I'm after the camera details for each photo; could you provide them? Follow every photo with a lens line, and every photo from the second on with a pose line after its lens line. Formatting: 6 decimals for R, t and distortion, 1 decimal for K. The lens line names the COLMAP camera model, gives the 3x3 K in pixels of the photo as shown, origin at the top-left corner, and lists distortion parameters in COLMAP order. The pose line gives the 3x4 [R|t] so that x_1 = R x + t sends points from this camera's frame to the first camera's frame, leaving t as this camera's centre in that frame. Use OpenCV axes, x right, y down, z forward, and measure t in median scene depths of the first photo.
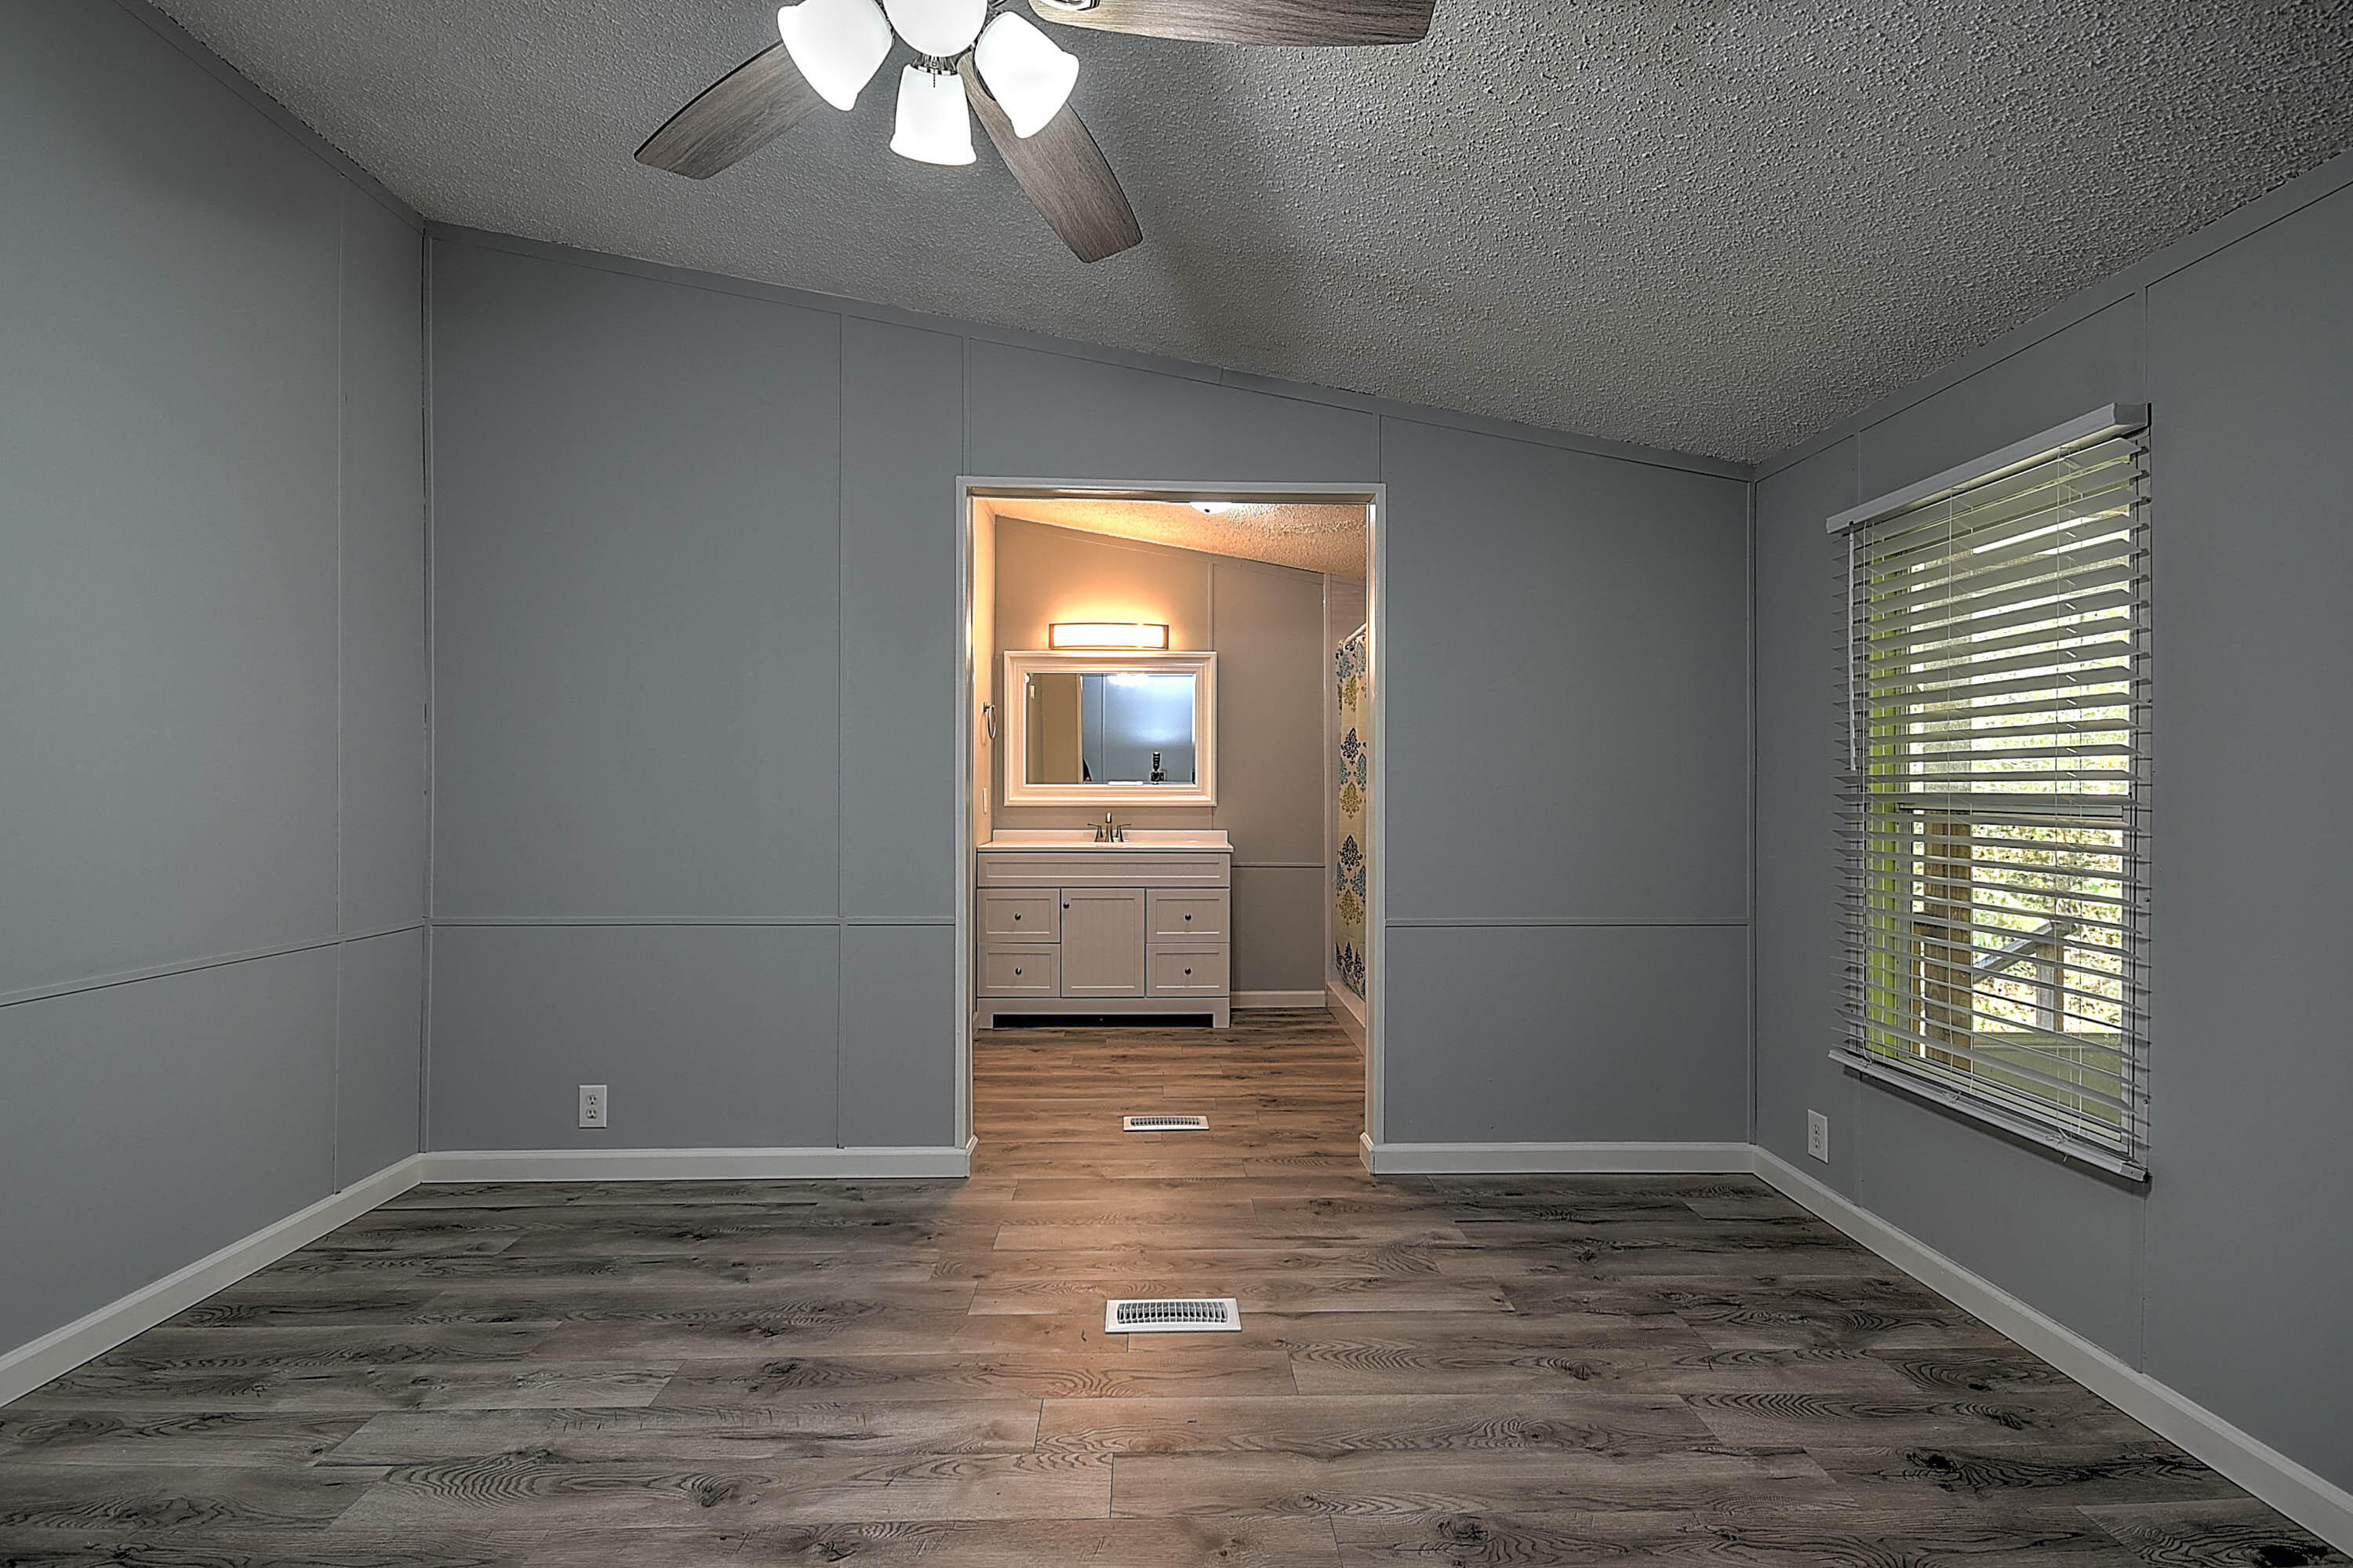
lens RADIAL K [[1039.3, 0, 1186.7], [0, 1039.3, 794.8], [0, 0, 1]] dist [0.016925, -0.008137]
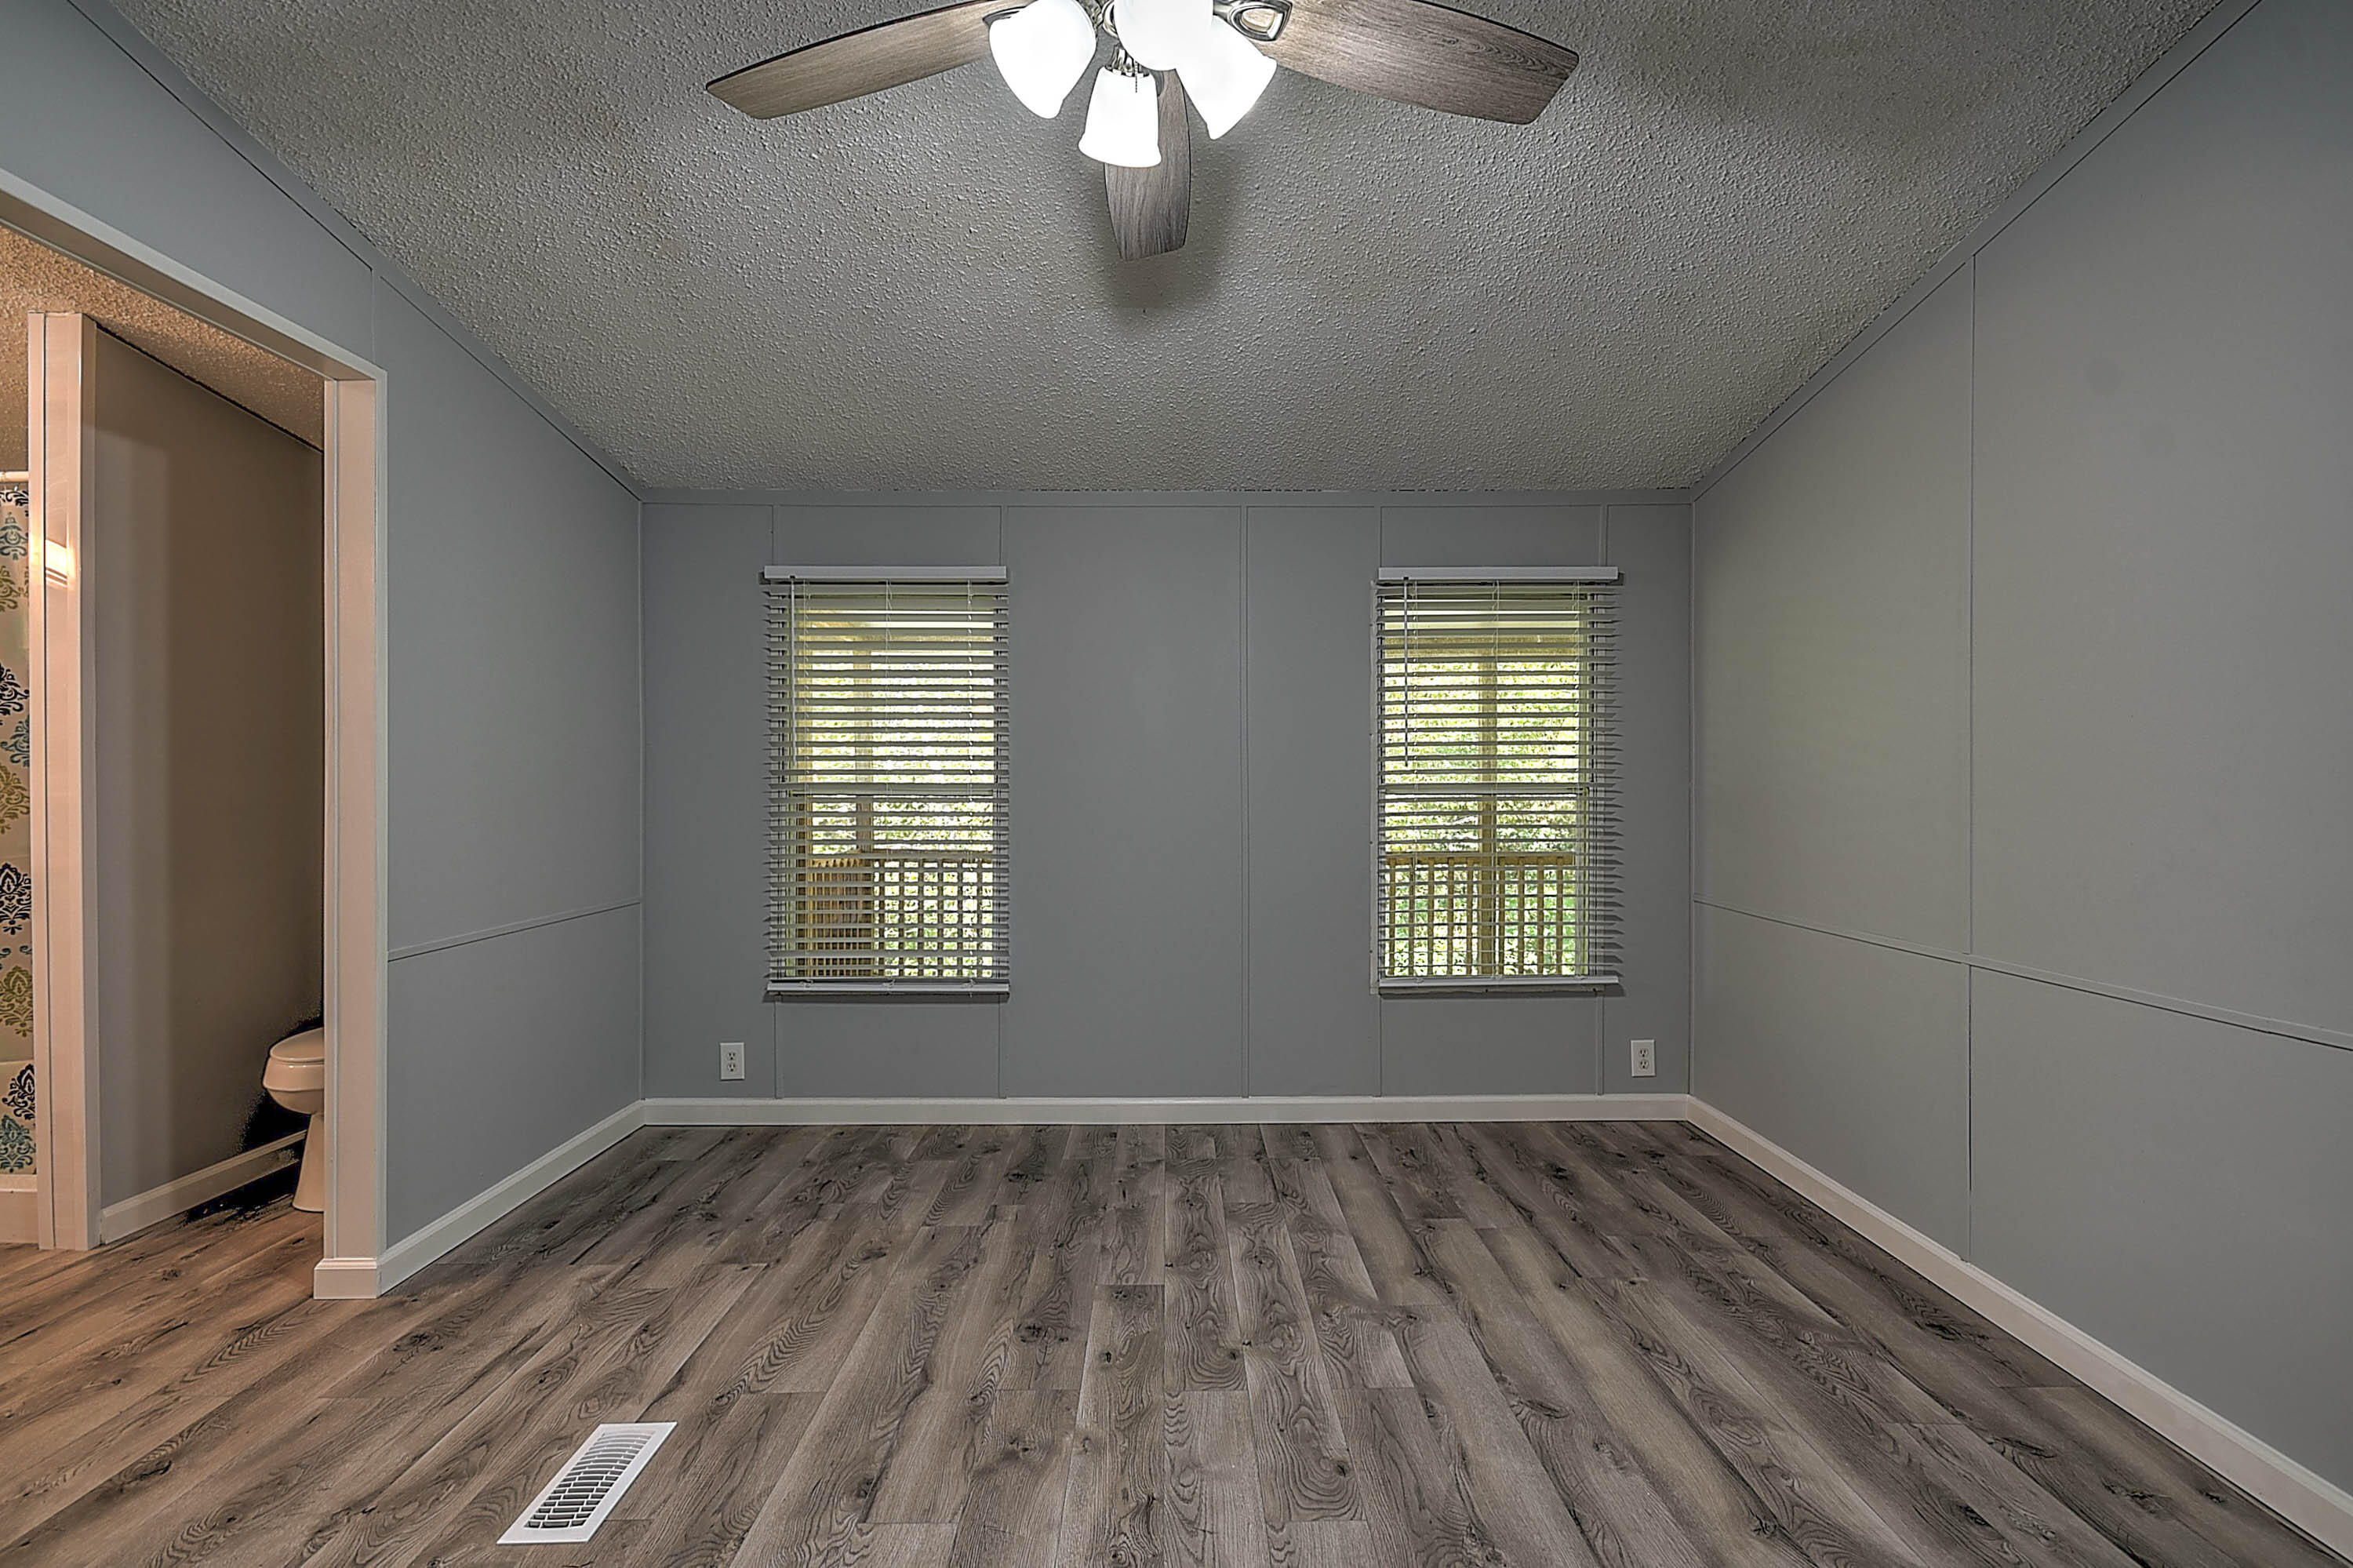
lens RADIAL K [[1039.3, 0, 1180.7], [0, 1039.3, 780.8], [0, 0, 1]] dist [0.016925, -0.008137]
pose [[0.006457, -0.000698, 0.999979, -0.647065], [0.004561, 0.999989, 0.000668, -0.002777], [-0.999969, 0.004557, 0.006460, 0.480827]]
